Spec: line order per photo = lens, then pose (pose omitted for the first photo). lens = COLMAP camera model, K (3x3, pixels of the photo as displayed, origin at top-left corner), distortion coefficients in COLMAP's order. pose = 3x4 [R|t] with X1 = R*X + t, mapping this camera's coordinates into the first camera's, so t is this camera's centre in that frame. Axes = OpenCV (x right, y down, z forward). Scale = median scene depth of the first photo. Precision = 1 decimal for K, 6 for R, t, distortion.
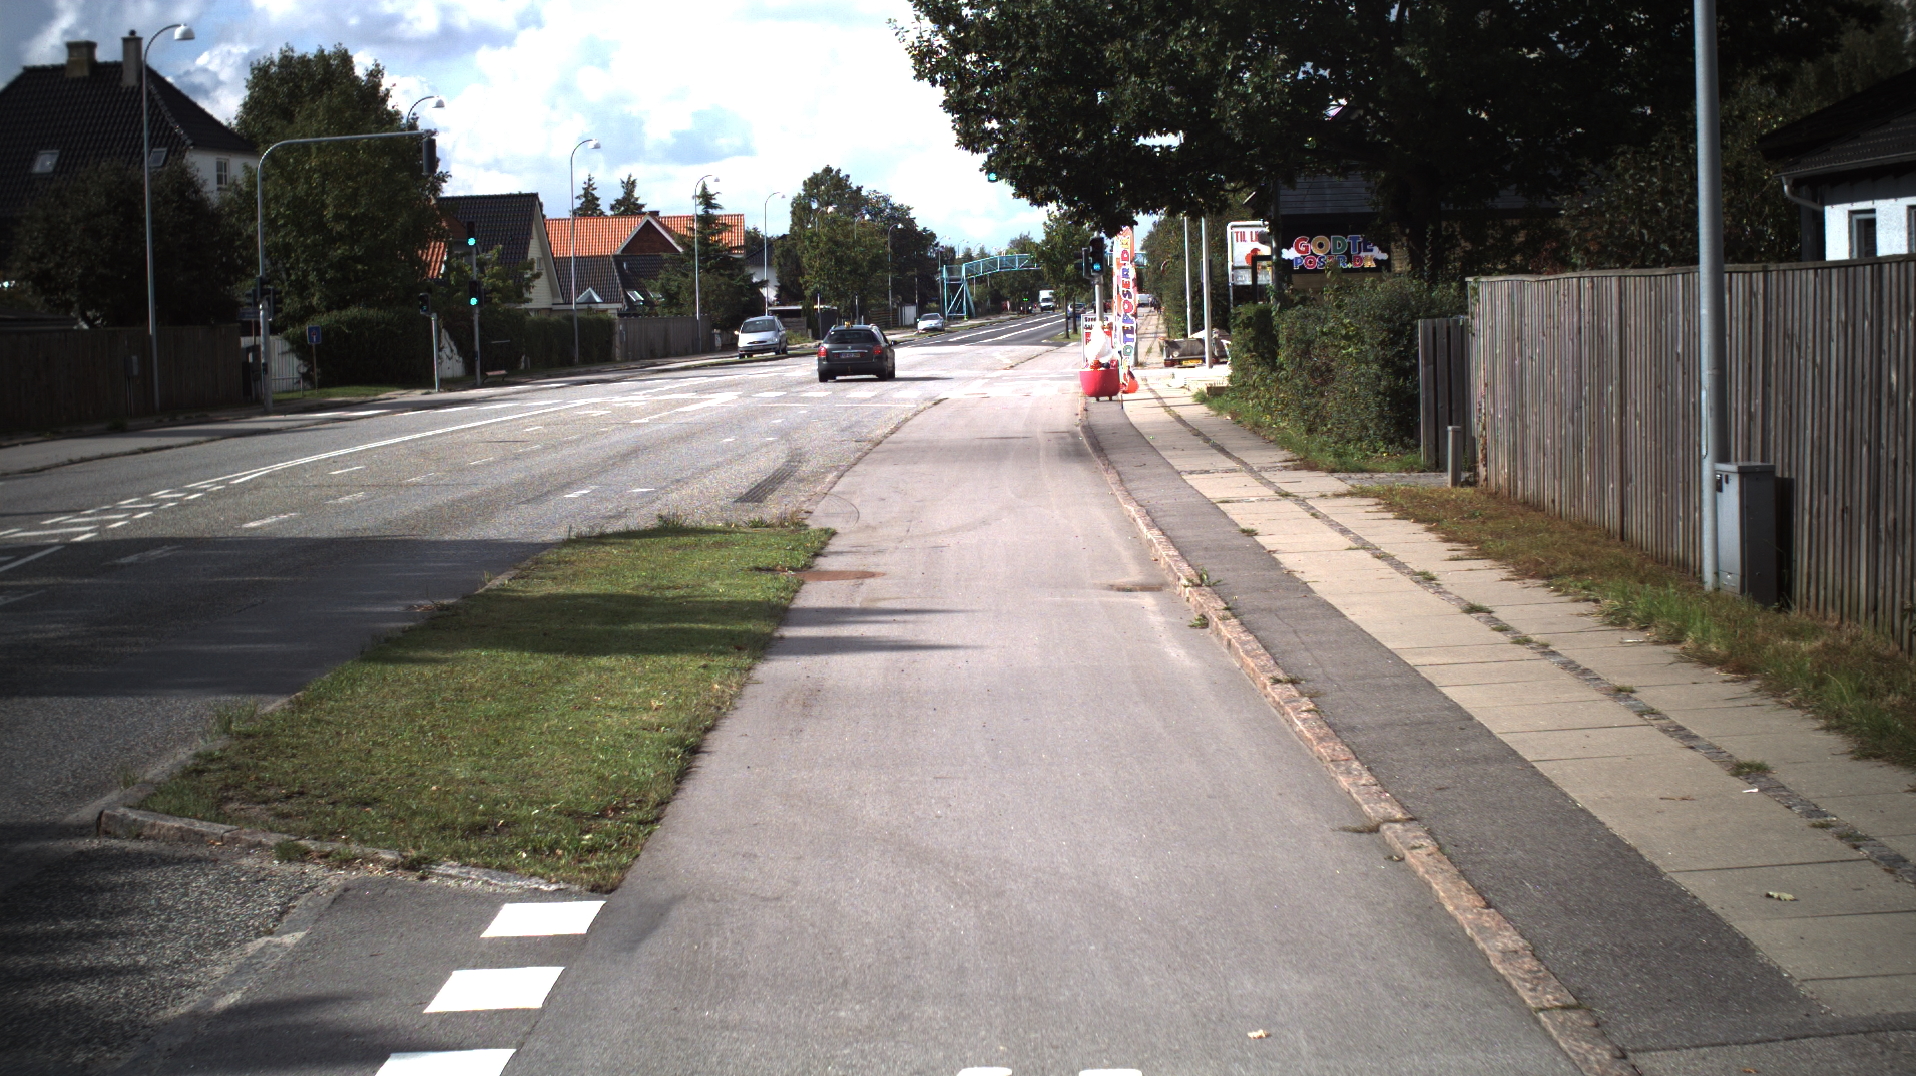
lens RADIAL K [[3625.5, 0, 958.0], [0, 3625.5, 538.0], [0, 0, 1]] dist [-0.211617, 0.060876]
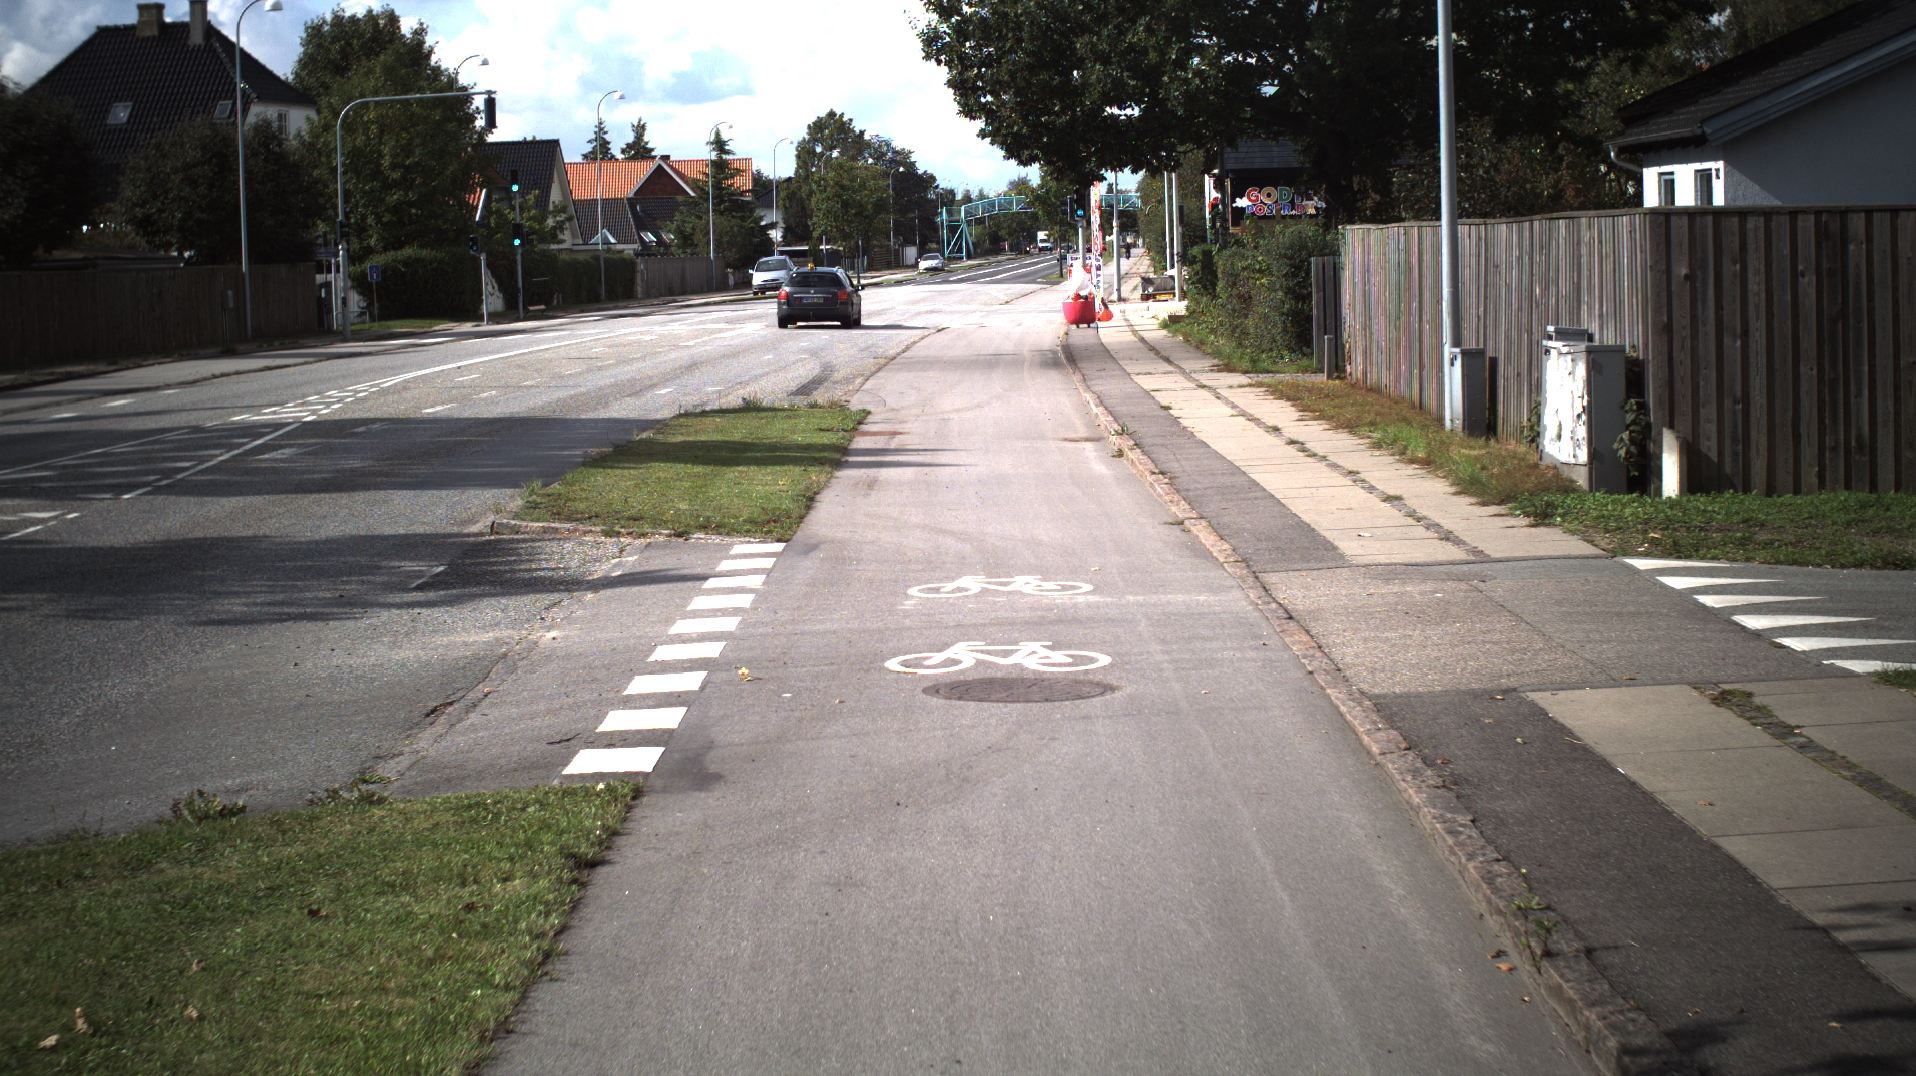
lens RADIAL K [[3625.5, 0, 958.0], [0, 3625.5, 538.0], [0, 0, 1]] dist [-0.211617, 0.060876]
pose [[1.000000, 0.000496, 0.000251, -0.000515], [-0.000501, 0.999867, 0.016320, 0.013384], [-0.000243, -0.016320, 0.999867, -0.208212]]
